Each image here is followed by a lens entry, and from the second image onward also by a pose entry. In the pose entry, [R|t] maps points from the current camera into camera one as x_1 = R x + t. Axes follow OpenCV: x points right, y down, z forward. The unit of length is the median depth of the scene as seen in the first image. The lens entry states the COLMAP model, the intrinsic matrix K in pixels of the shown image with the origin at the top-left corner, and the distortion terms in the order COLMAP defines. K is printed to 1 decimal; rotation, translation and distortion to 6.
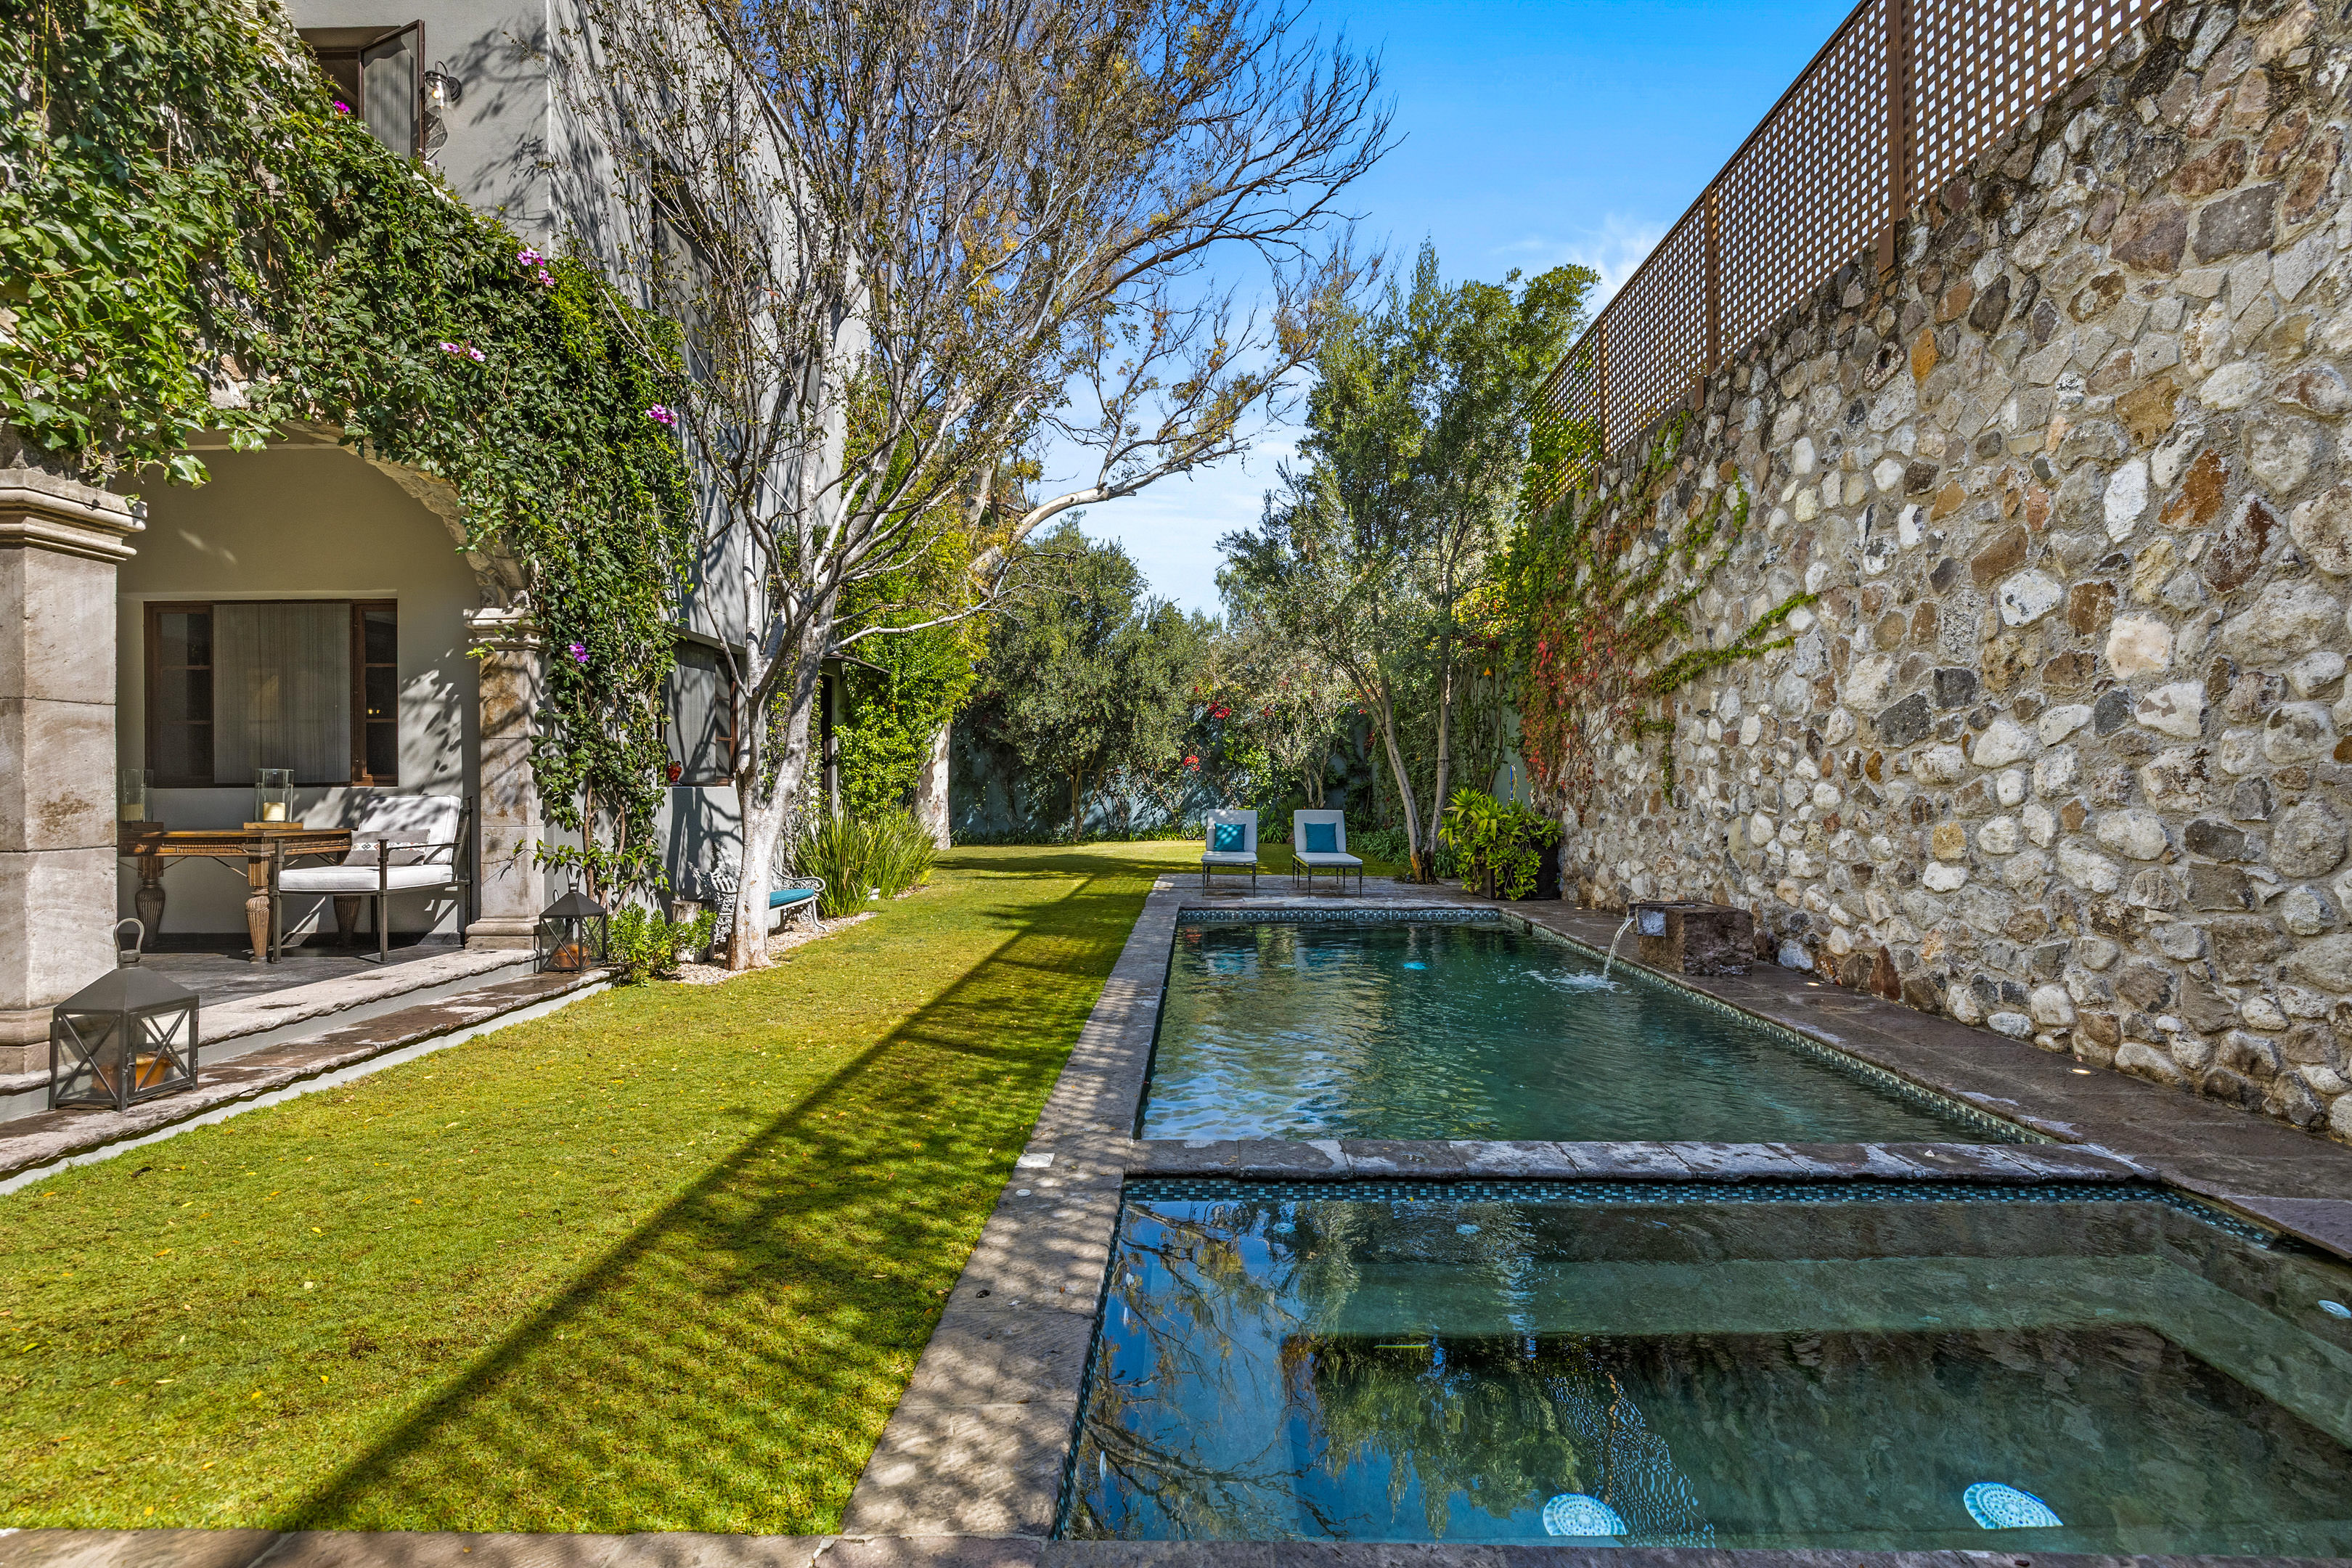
lens RADIAL K [[1015.0, 0, 1173.9], [0, 1015.0, 789.3], [0, 0, 1]] dist [0.001892, 0.000180]
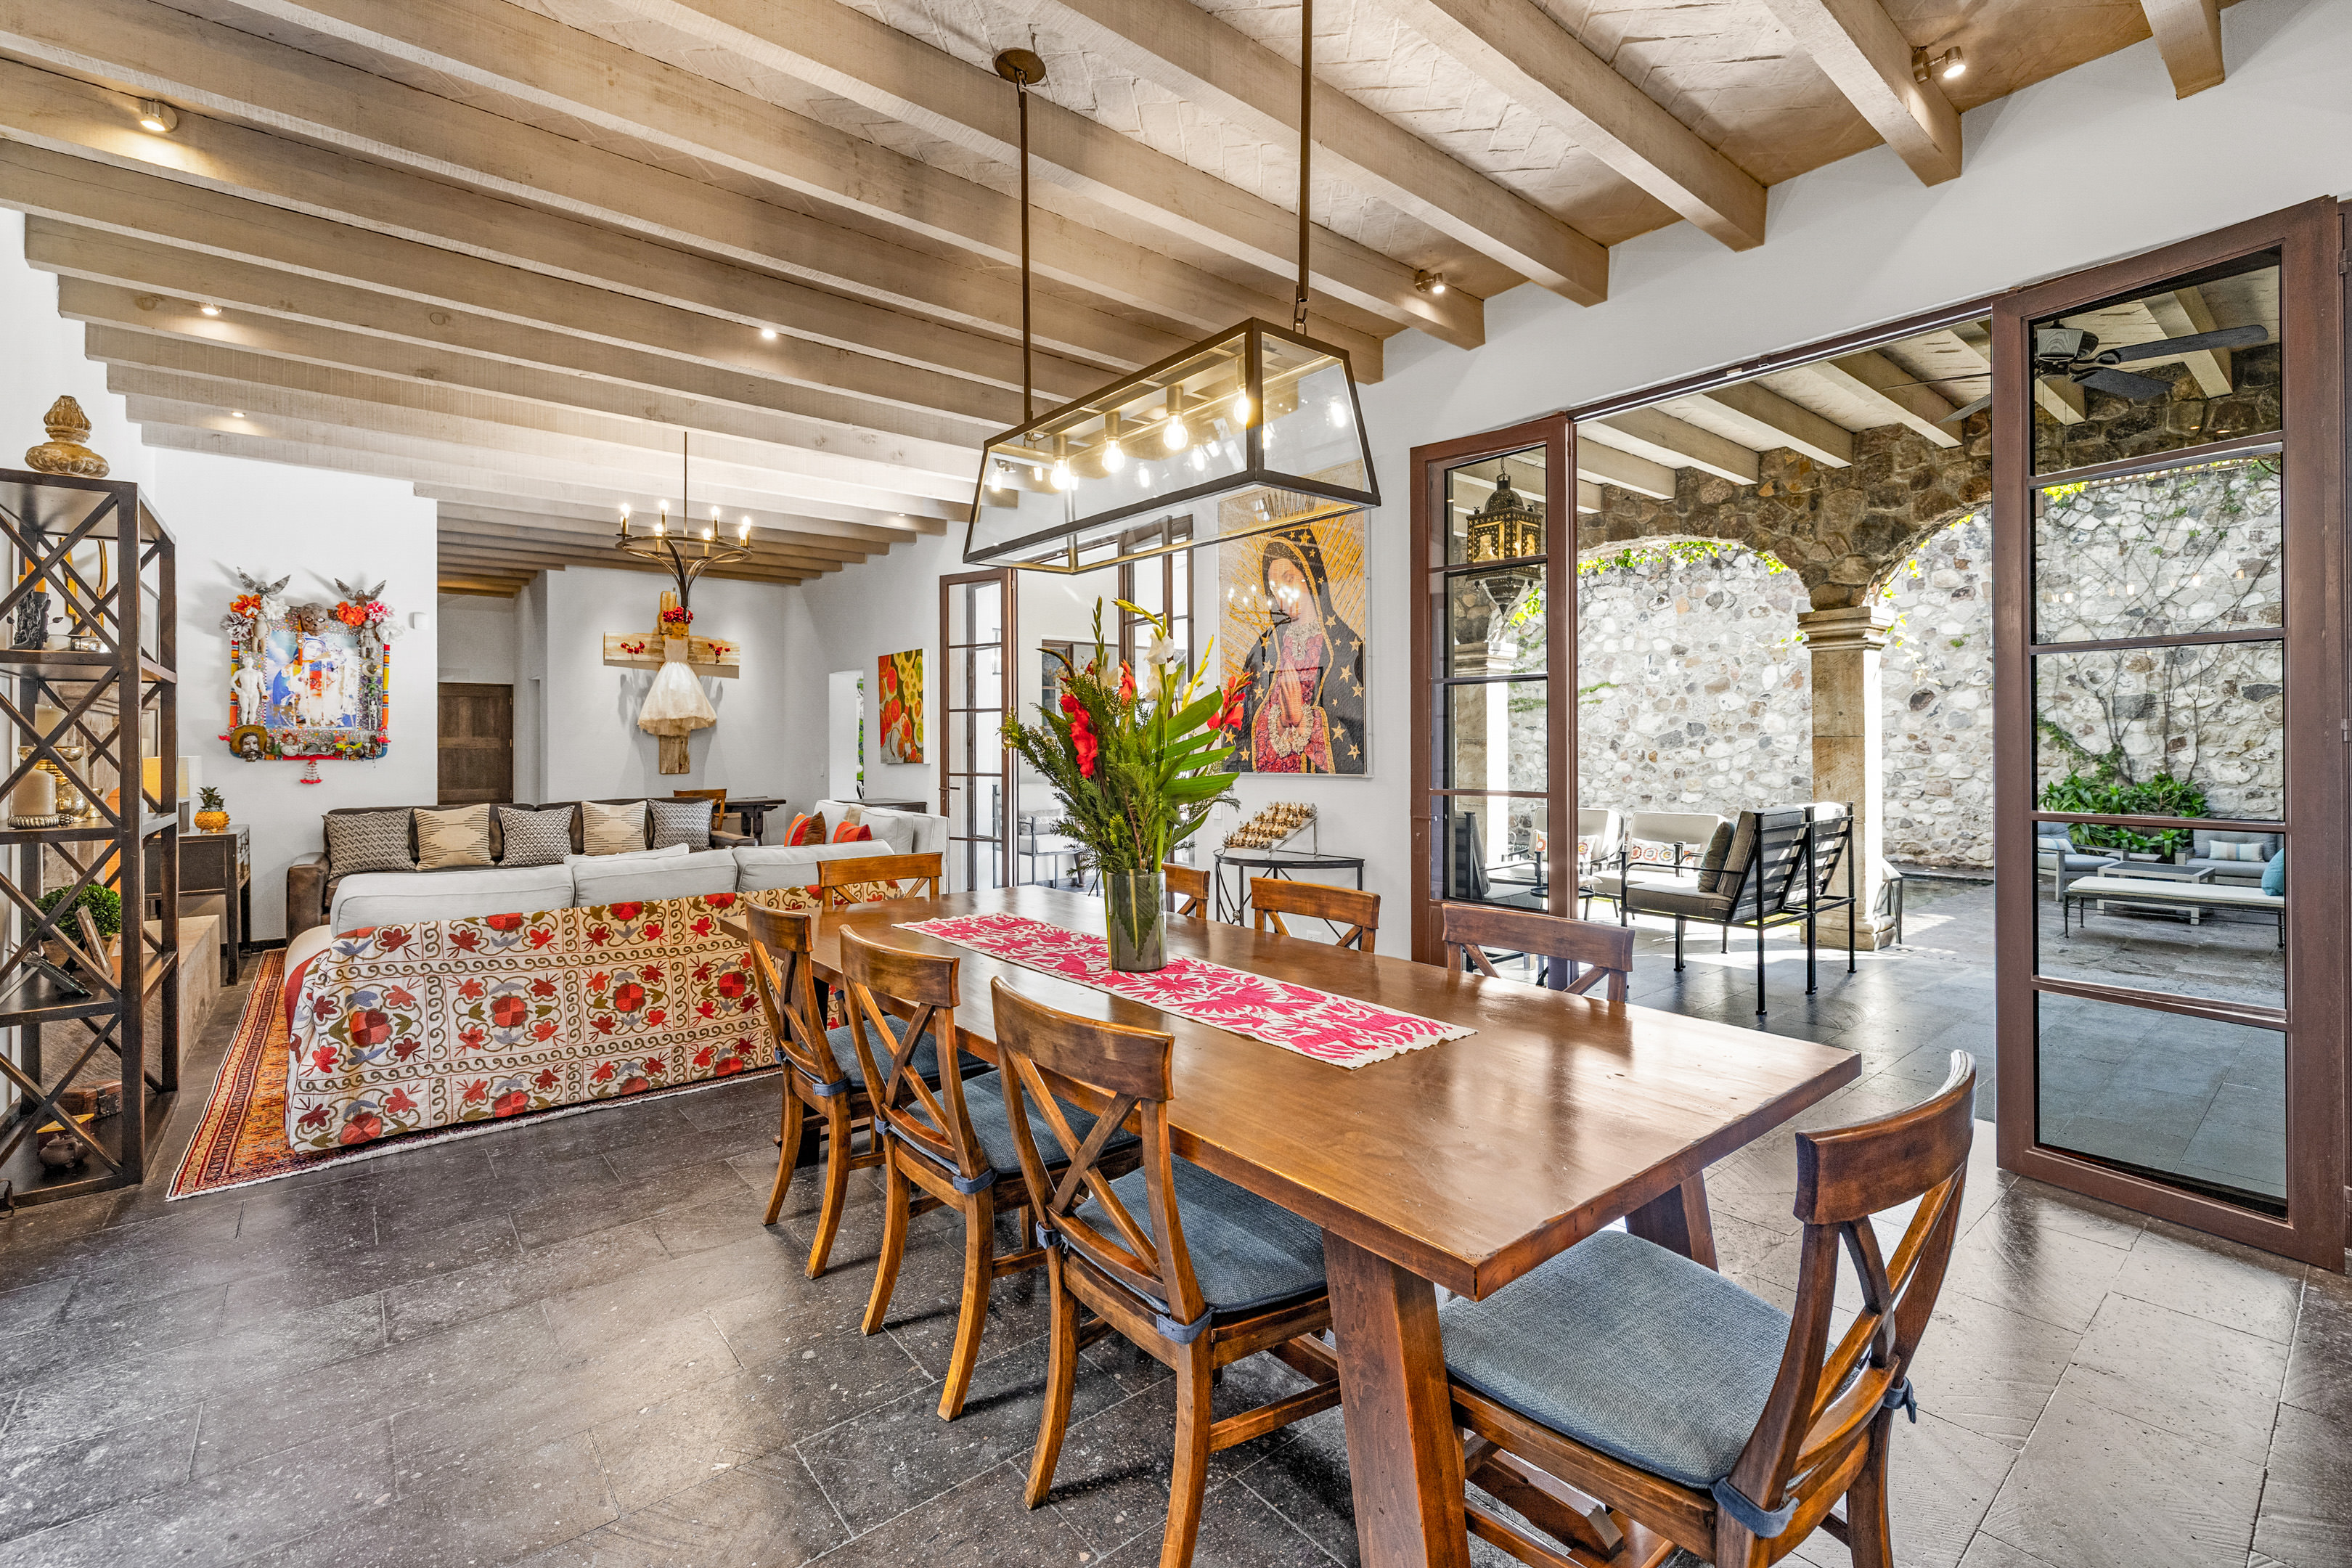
lens RADIAL K [[1018.2, 0, 1168.0], [0, 1018.2, 744.4], [0, 0, 1]] dist [0.000041, -0.000454]
pose [[0.760622, 0.003005, 0.649188, -2.173317], [0.001060, 0.999982, -0.005872, -0.044581], [-0.649194, 0.005154, 0.760605, -0.183623]]
